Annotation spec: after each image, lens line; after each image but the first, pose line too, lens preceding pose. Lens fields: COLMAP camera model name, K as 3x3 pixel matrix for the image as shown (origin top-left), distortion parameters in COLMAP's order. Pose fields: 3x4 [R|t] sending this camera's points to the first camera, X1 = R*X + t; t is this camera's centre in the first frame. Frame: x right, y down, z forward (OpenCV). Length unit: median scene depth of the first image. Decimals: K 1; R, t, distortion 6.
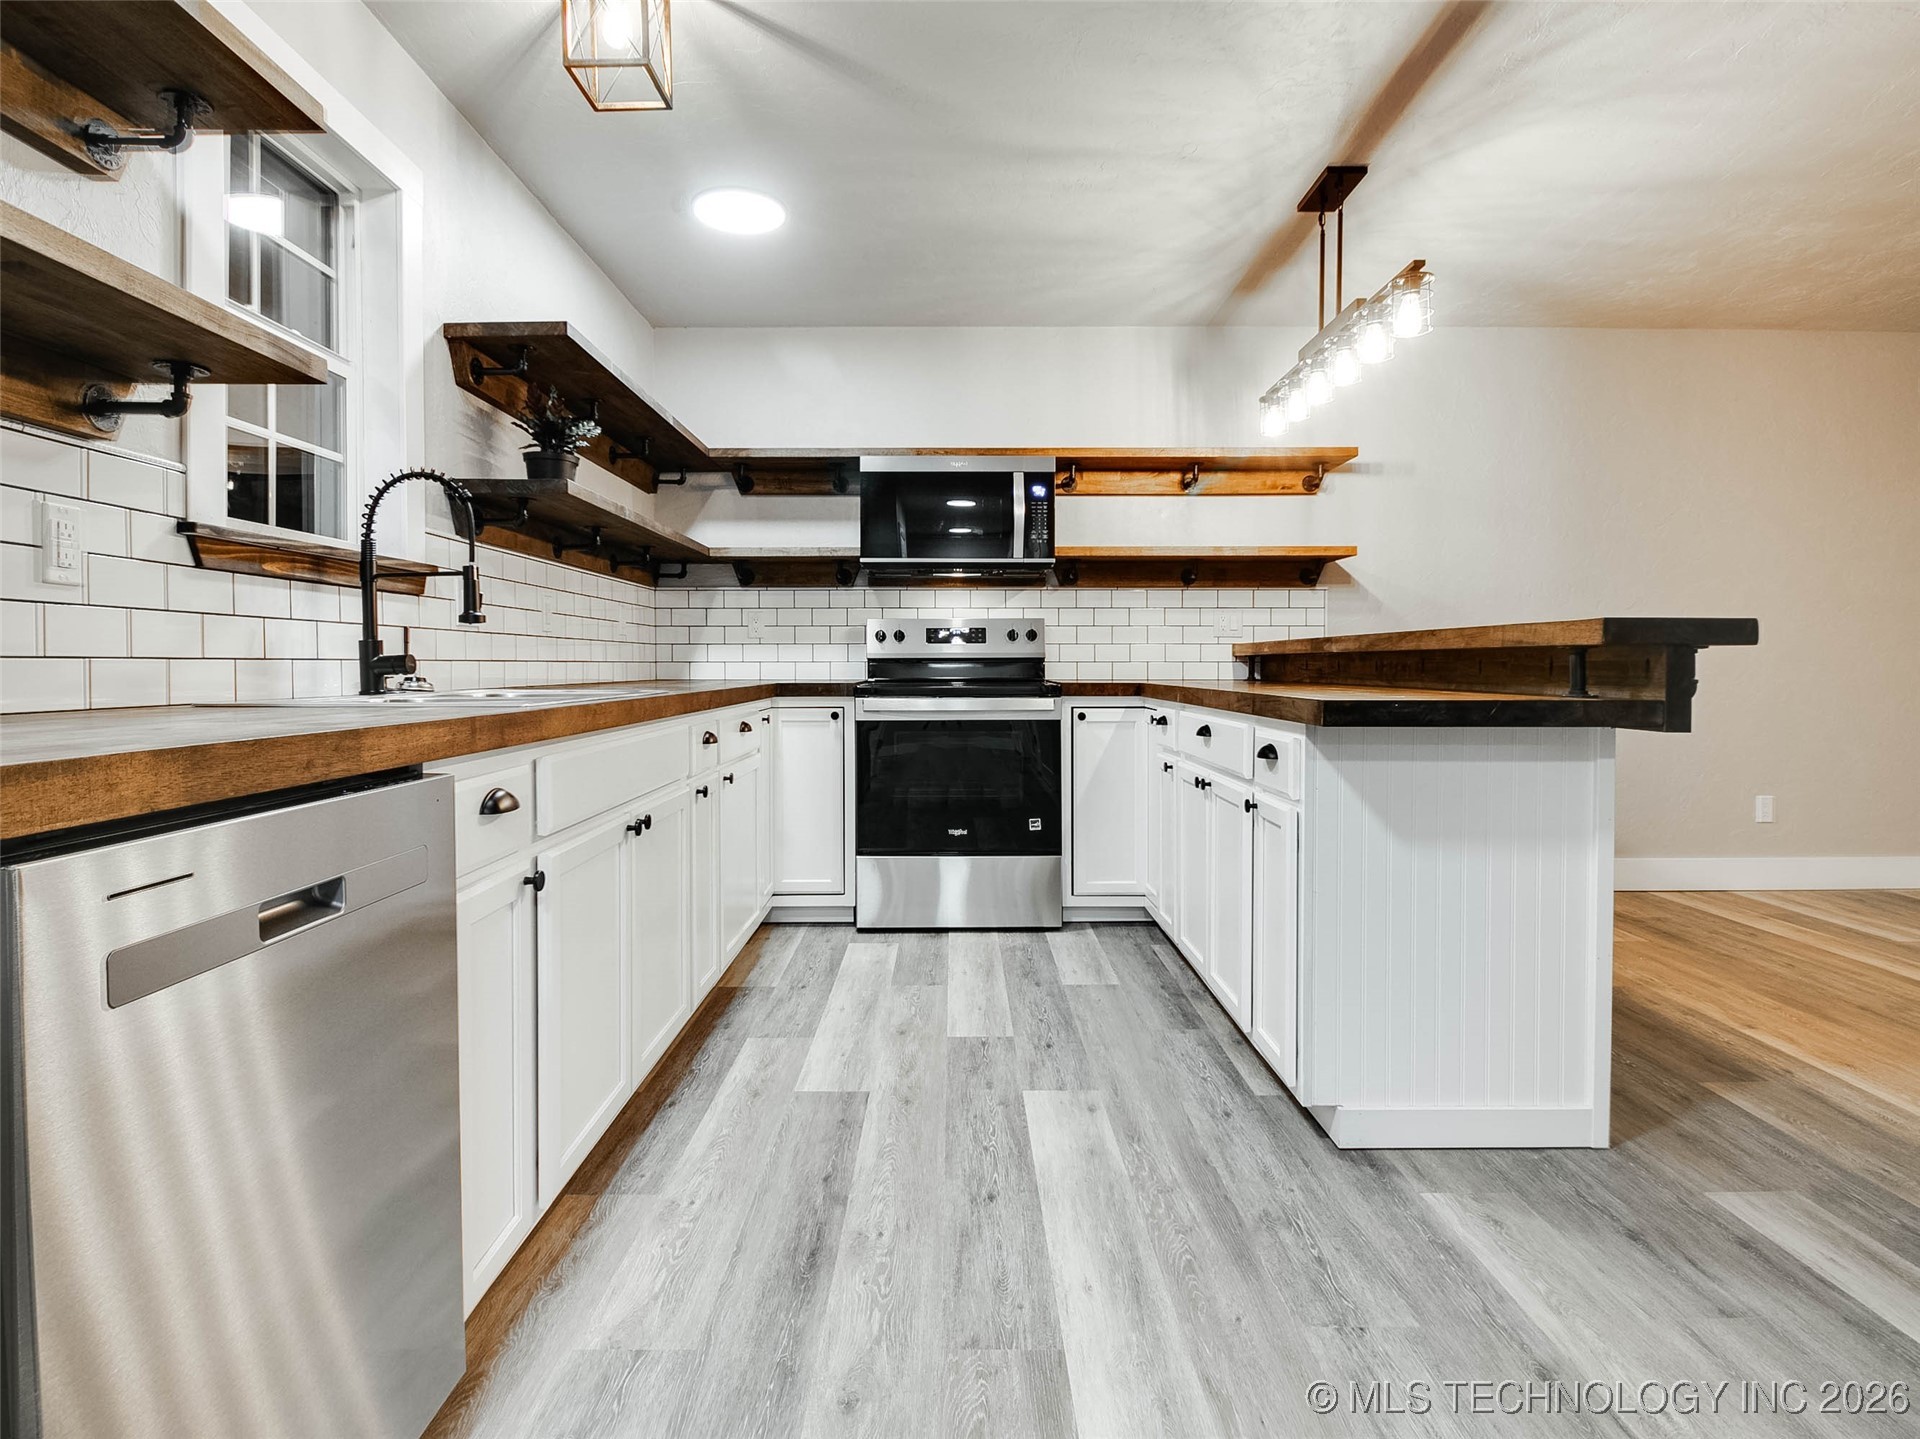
lens RADIAL K [[989.8, 0, 946.0], [0, 989.8, 677.8], [0, 0, 1]] dist [0.003484, -0.015043]
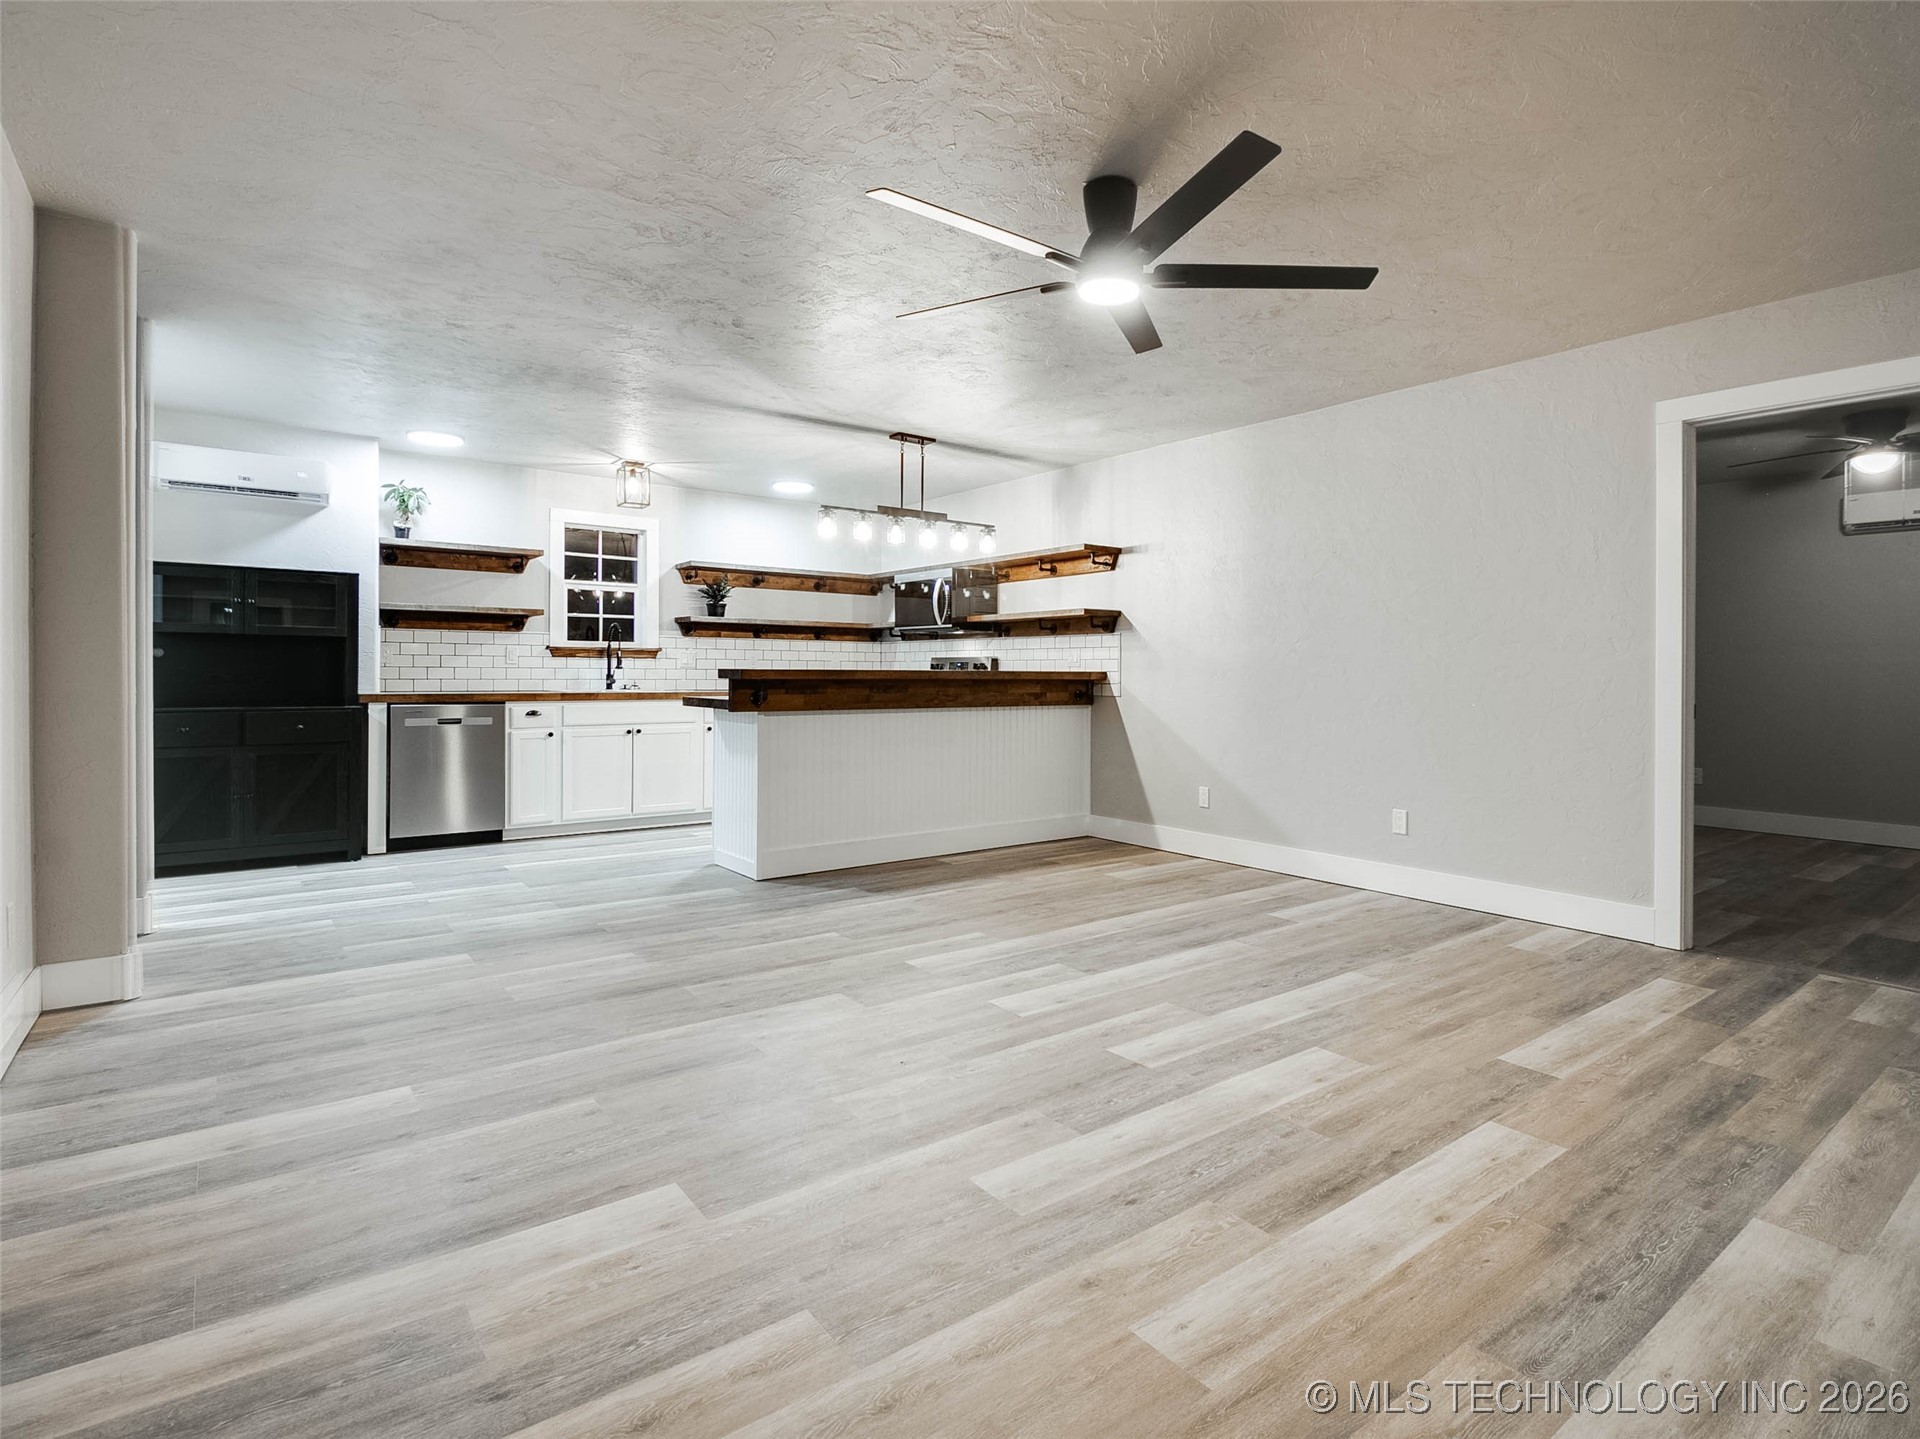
lens RADIAL K [[989.0, 0, 1023.3], [0, 989.0, 678.3], [0, 0, 1]] dist [0.000055, -0.000802]
pose [[0.633687, 0.008302, -0.773545, 2.458980], [-0.017548, 0.999839, -0.003645, -0.028950], [0.773391, 0.015884, 0.633730, -0.056817]]
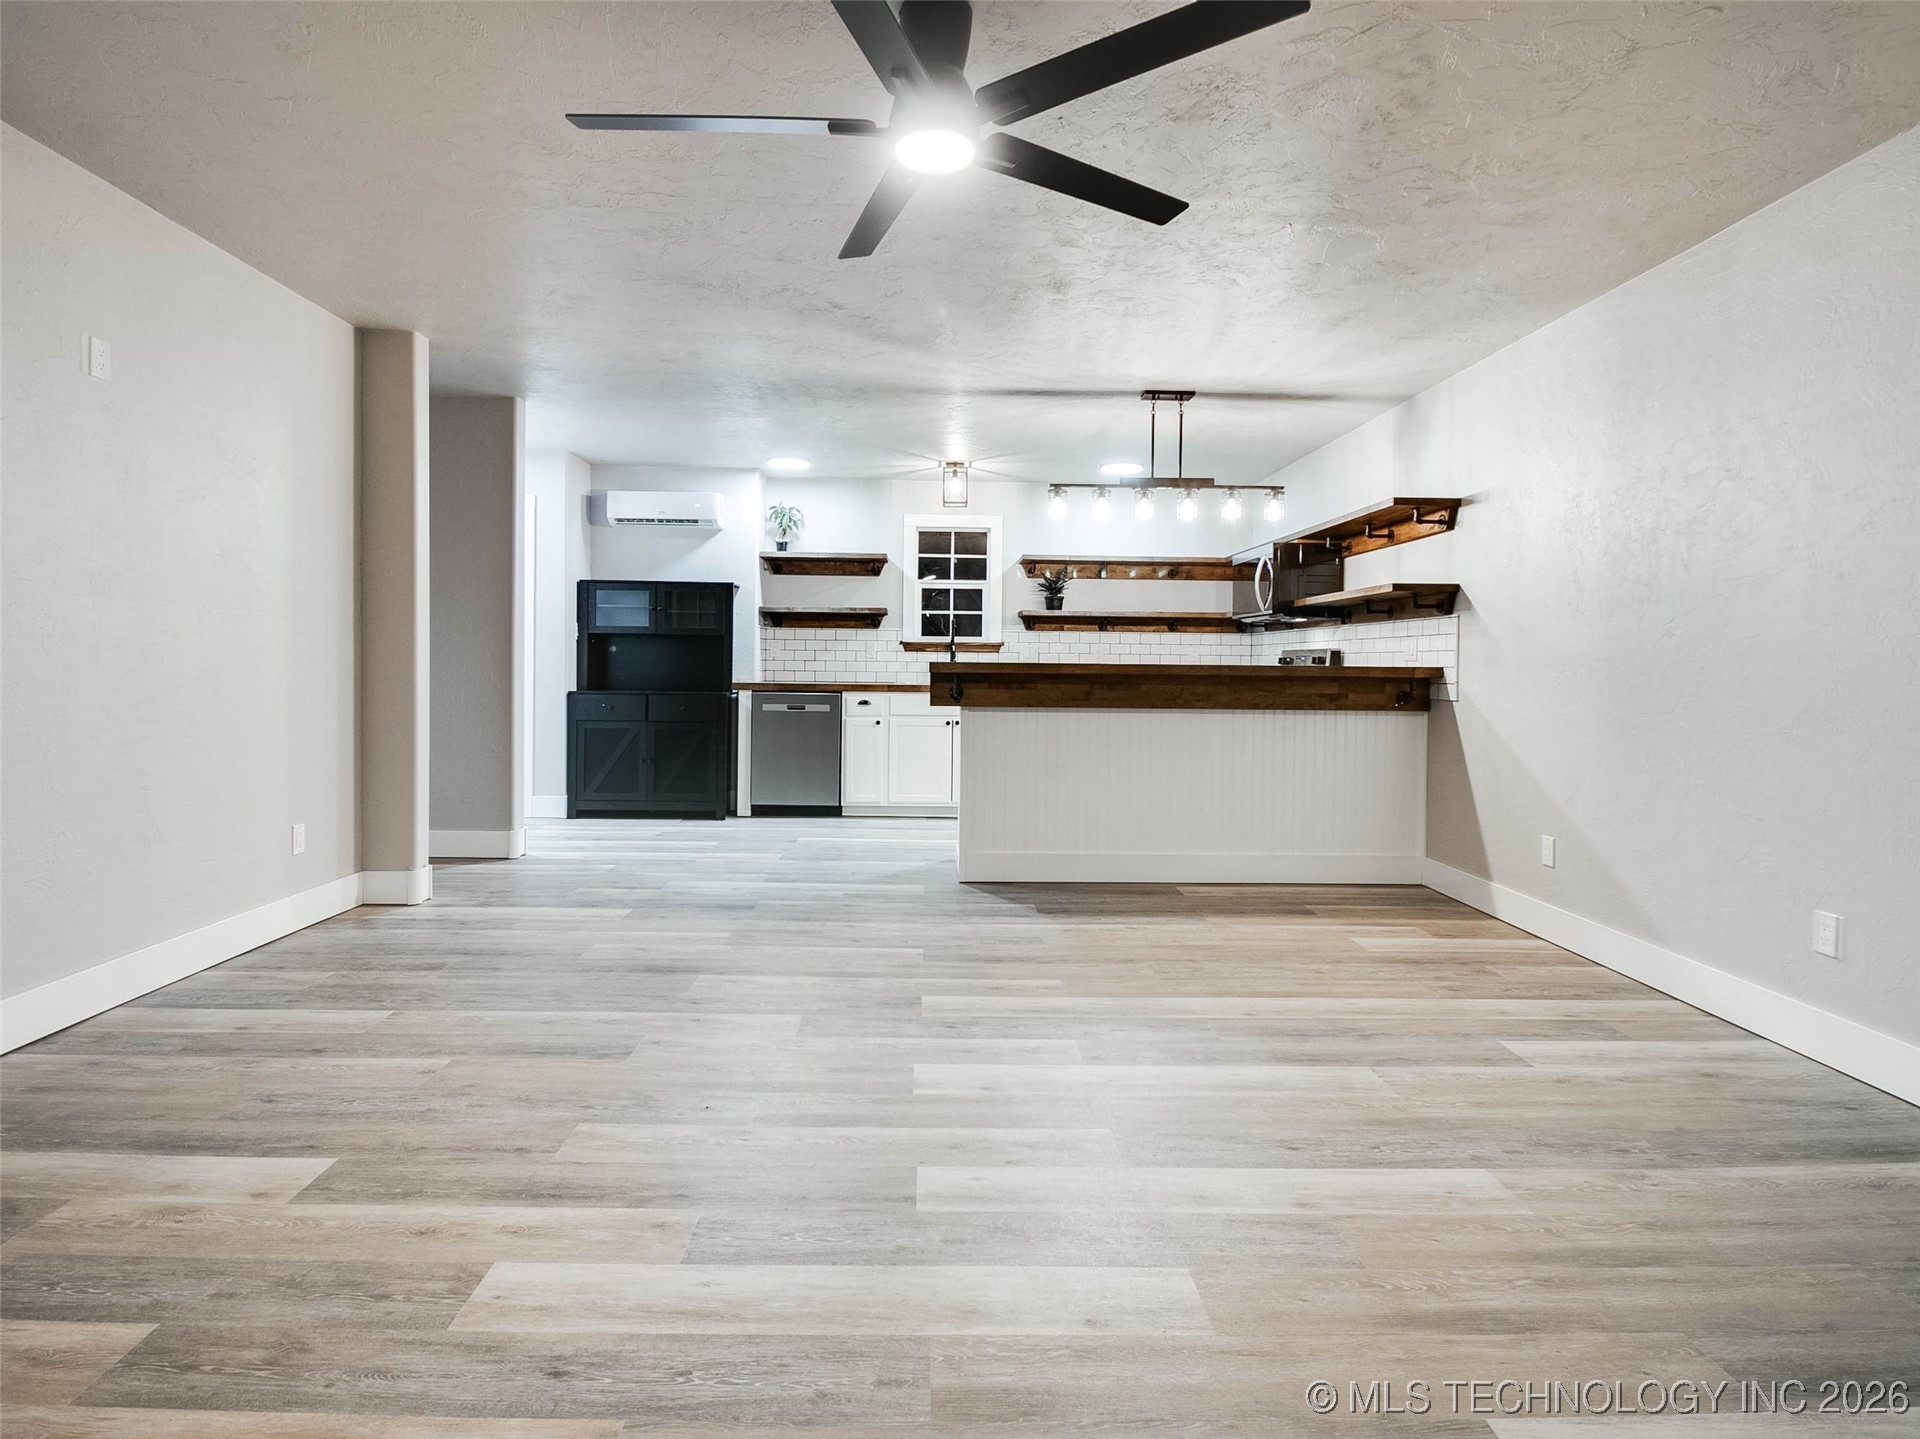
lens RADIAL K [[988.5, 0, 948.6], [0, 988.5, 678.0], [0, 0, 1]] dist [0.003598, -0.011654]
pose [[0.026369, 0.015009, -0.999540, 2.489794], [-0.025407, 0.999574, 0.014339, -0.041919], [0.999329, 0.025017, 0.026739, 0.730190]]
